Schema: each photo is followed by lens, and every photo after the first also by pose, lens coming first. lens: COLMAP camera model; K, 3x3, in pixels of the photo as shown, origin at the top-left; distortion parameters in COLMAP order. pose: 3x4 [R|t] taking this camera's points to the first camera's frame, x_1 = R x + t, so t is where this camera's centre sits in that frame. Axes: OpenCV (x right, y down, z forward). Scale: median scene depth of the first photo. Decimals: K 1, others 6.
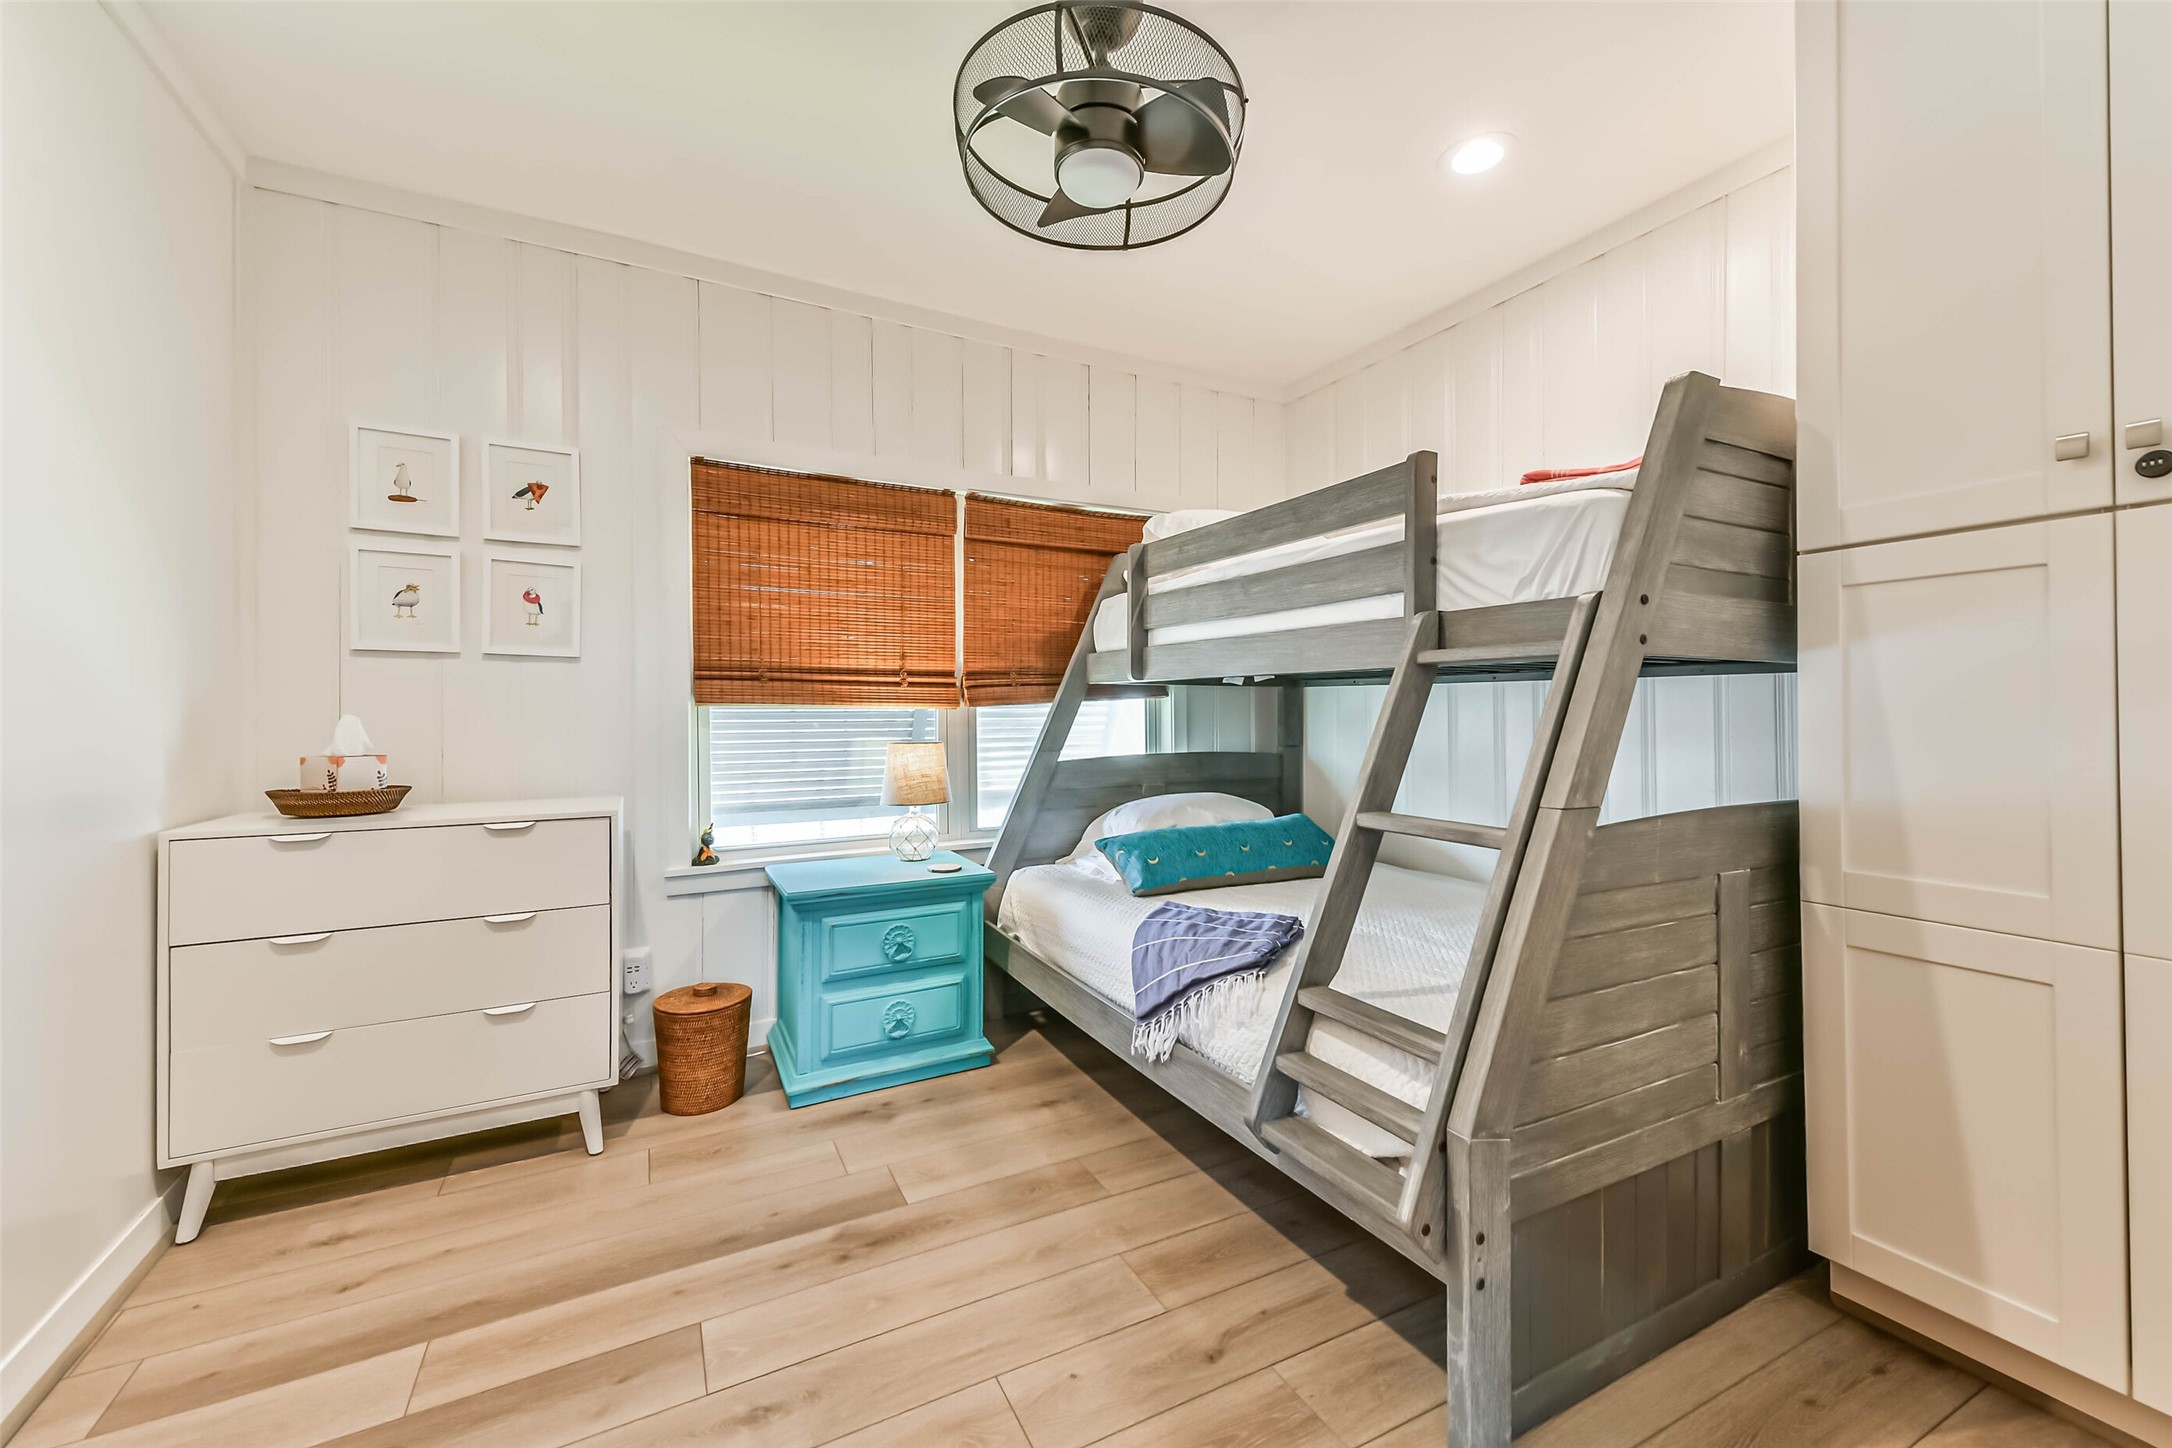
lens RADIAL K [[863.8, 0, 1093.4], [0, 863.8, 735.8], [0, 0, 1]] dist [0.034340, -0.011883]
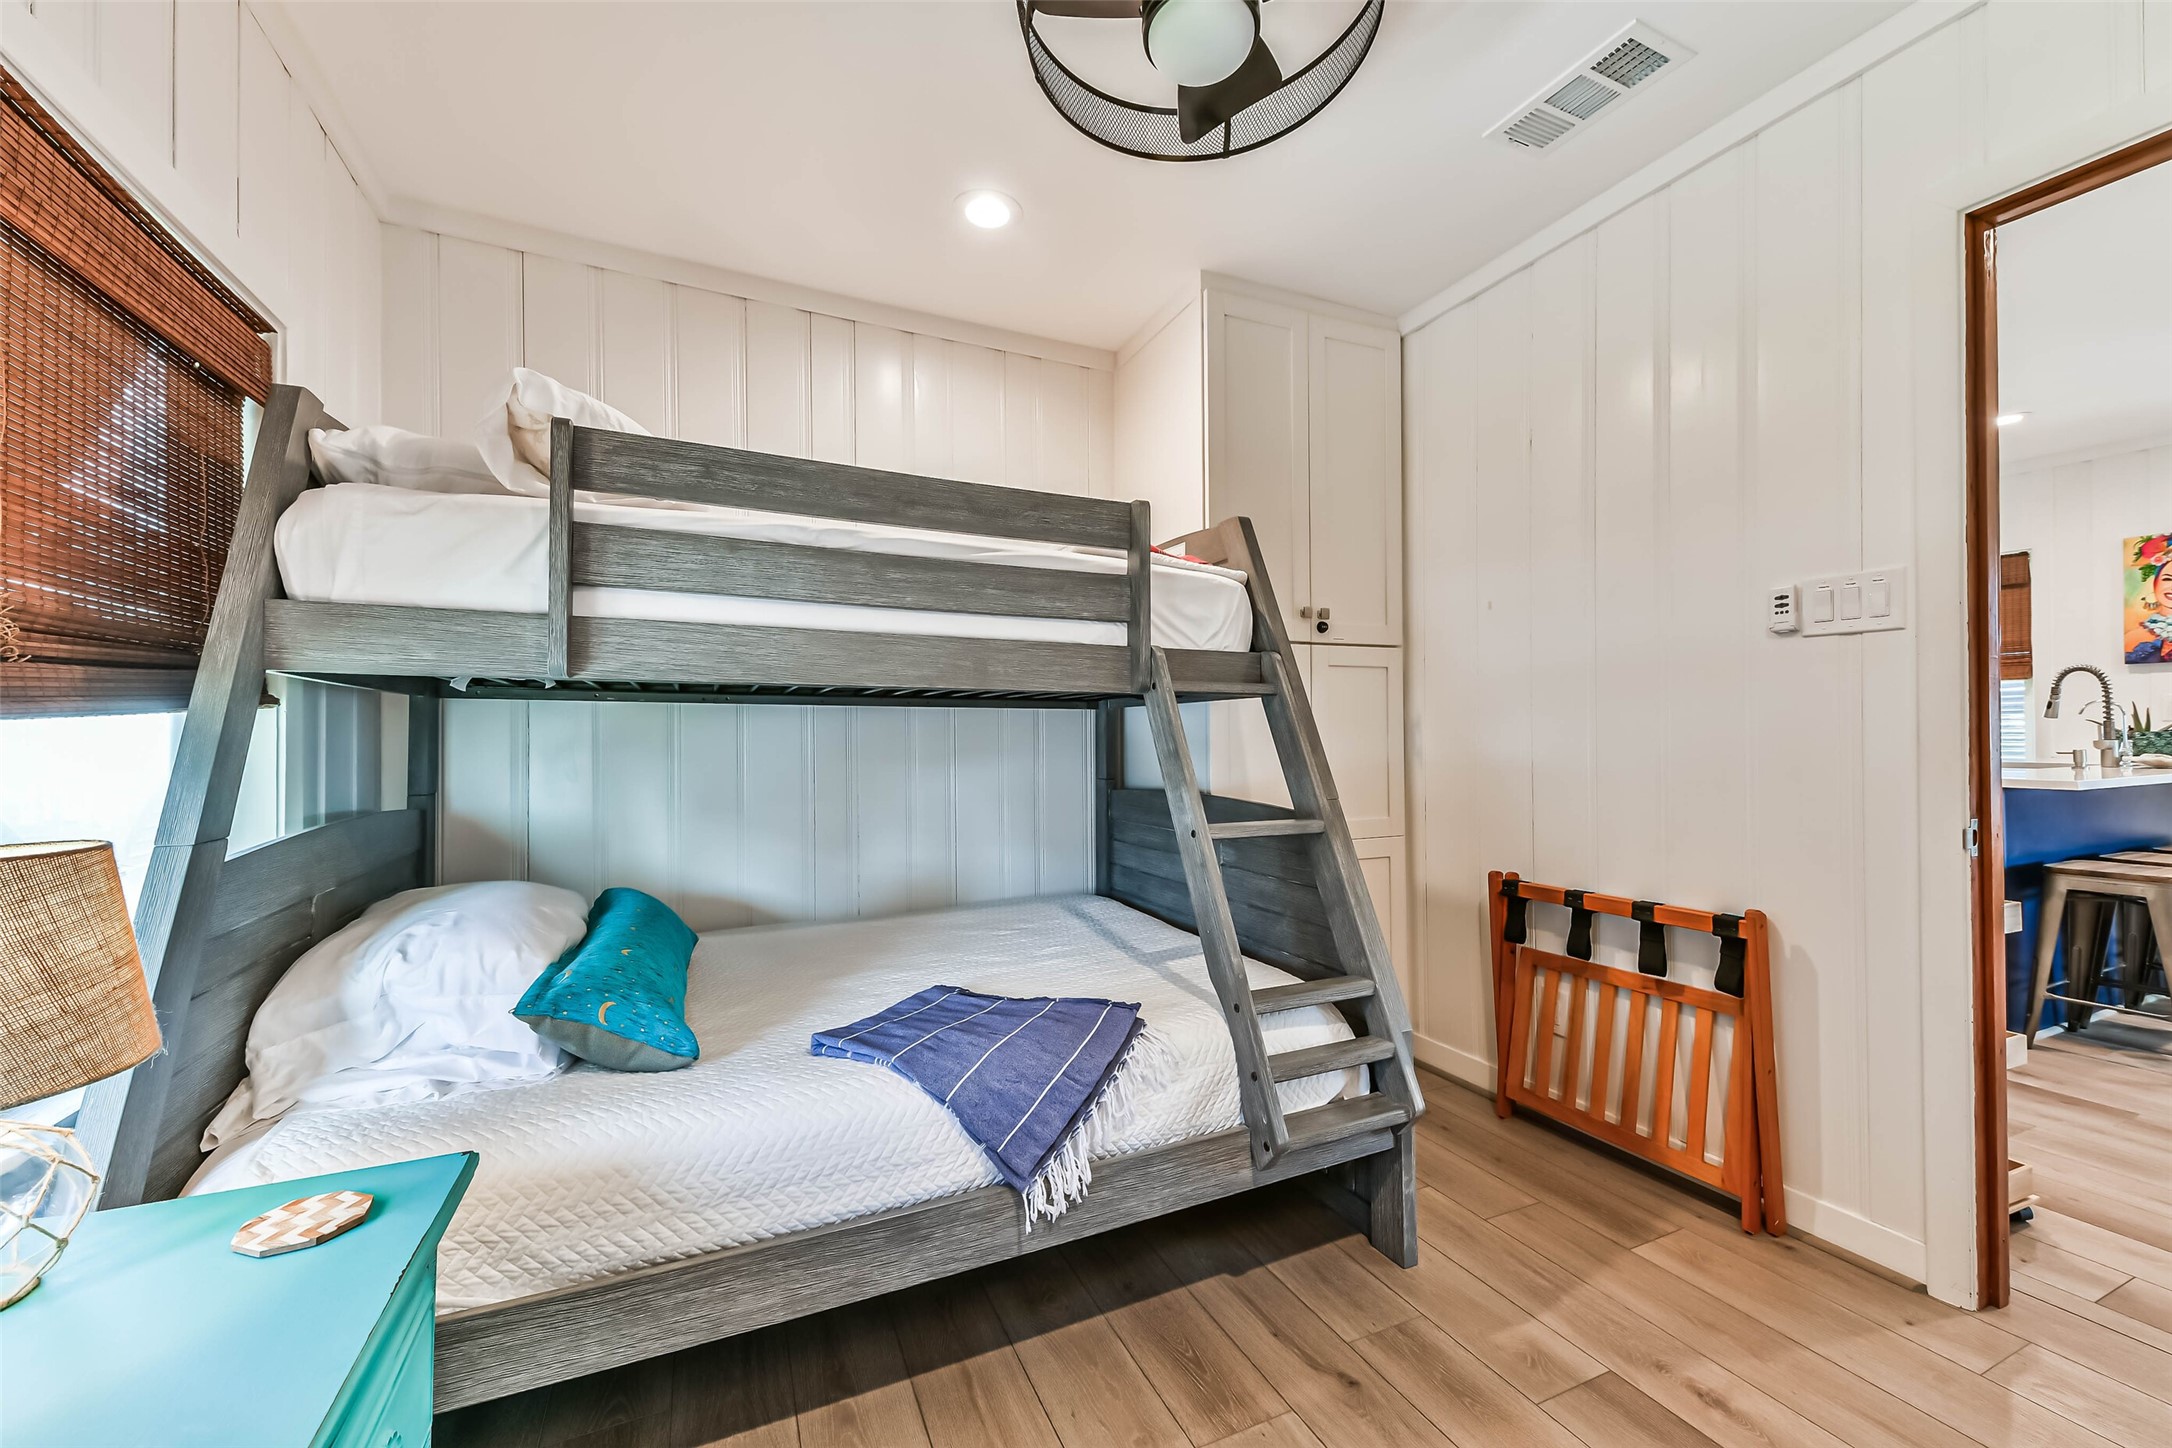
lens RADIAL K [[849.8, 0, 1086.0], [0, 849.8, 724.0], [0, 0, 1]] dist [-0.002233, -0.000303]
pose [[0.056359, 0.010401, 0.998356, -0.656722], [0.034090, 0.999343, -0.012335, -0.027767], [-0.997828, 0.034729, 0.055967, 0.942935]]
